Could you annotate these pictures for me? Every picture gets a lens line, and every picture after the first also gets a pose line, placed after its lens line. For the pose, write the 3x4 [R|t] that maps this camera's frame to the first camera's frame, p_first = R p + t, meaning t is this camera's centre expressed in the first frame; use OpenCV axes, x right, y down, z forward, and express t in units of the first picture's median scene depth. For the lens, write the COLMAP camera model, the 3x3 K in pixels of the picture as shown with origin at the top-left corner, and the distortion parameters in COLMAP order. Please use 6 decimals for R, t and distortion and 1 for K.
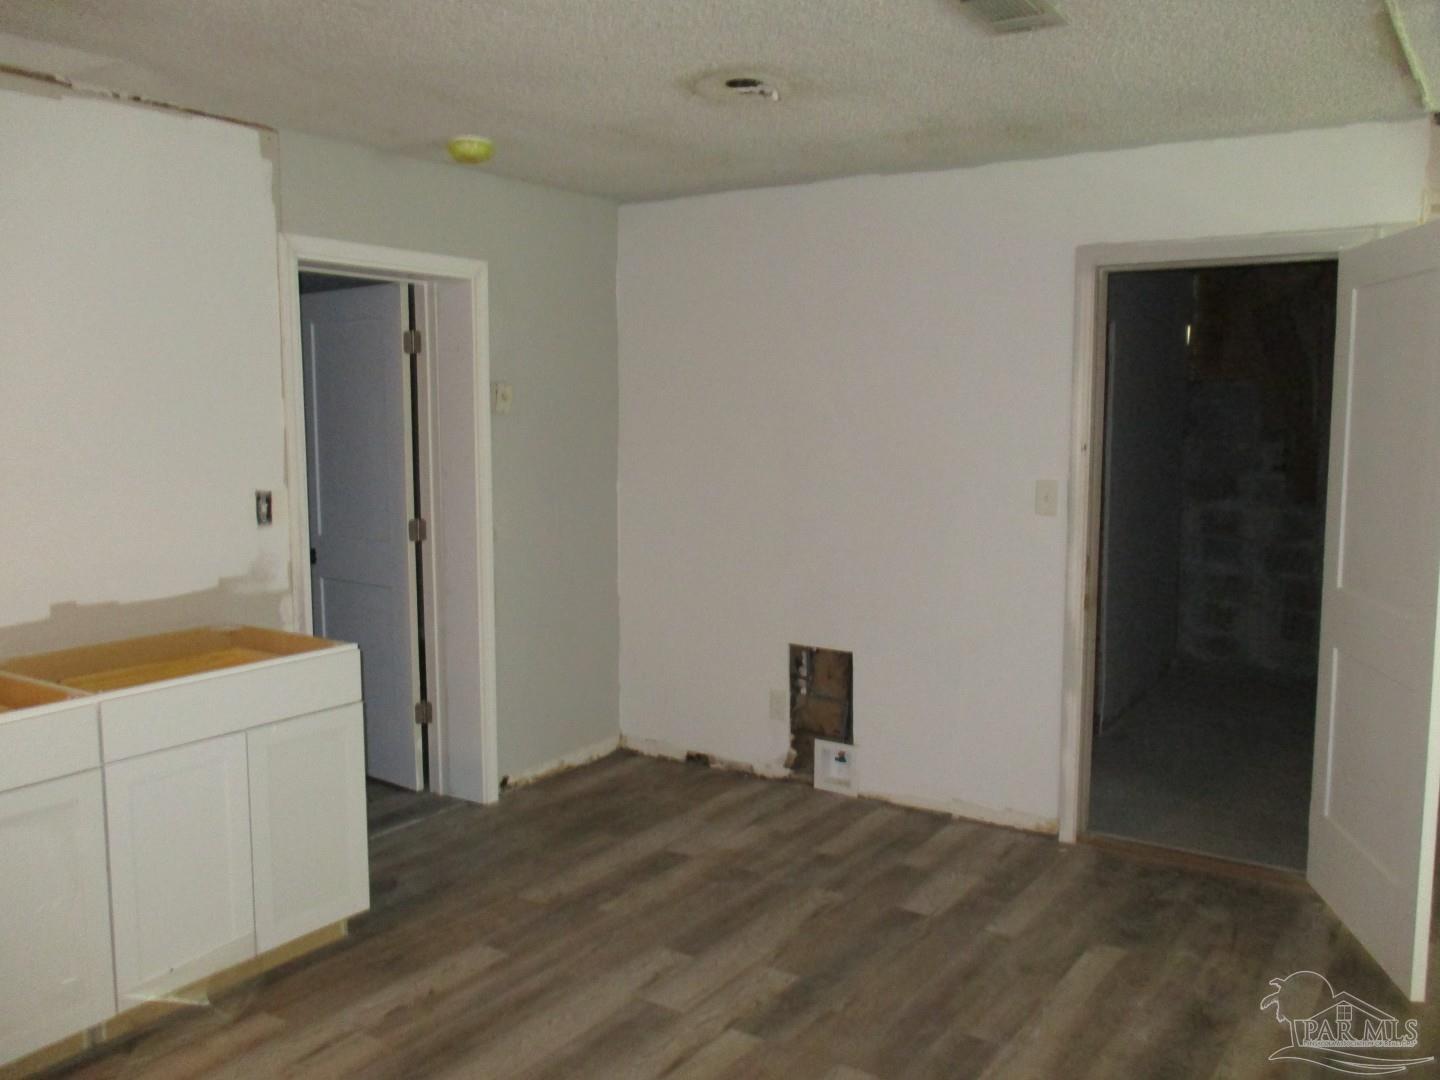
lens RADIAL K [[1228.6, 0, 721.4], [0, 1228.6, 542.4], [0, 0, 1]] dist [-0.000077, 0.008906]
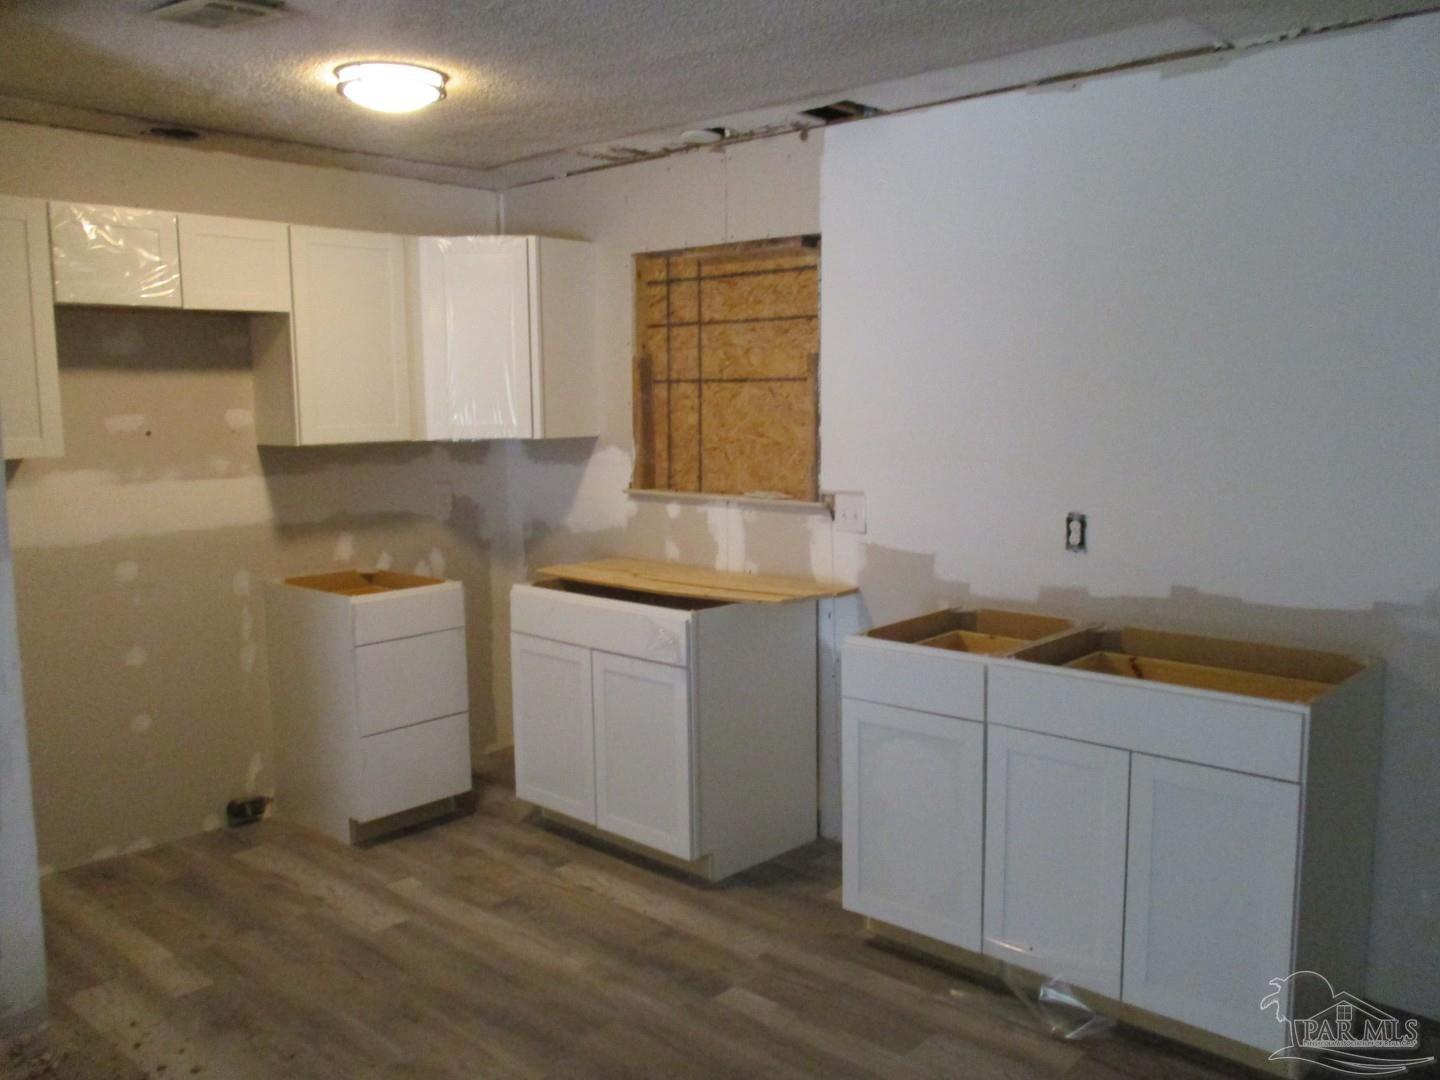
lens RADIAL K [[1228.6, 0, 721.5], [0, 1228.6, 537.9], [0, 0, 1]] dist [-0.000077, 0.008906]
pose [[-0.145555, 0.120000, -0.982046, 0.489137], [-0.101606, 0.985555, 0.135488, -0.085985], [0.984119, 0.119503, -0.131260, 0.765819]]
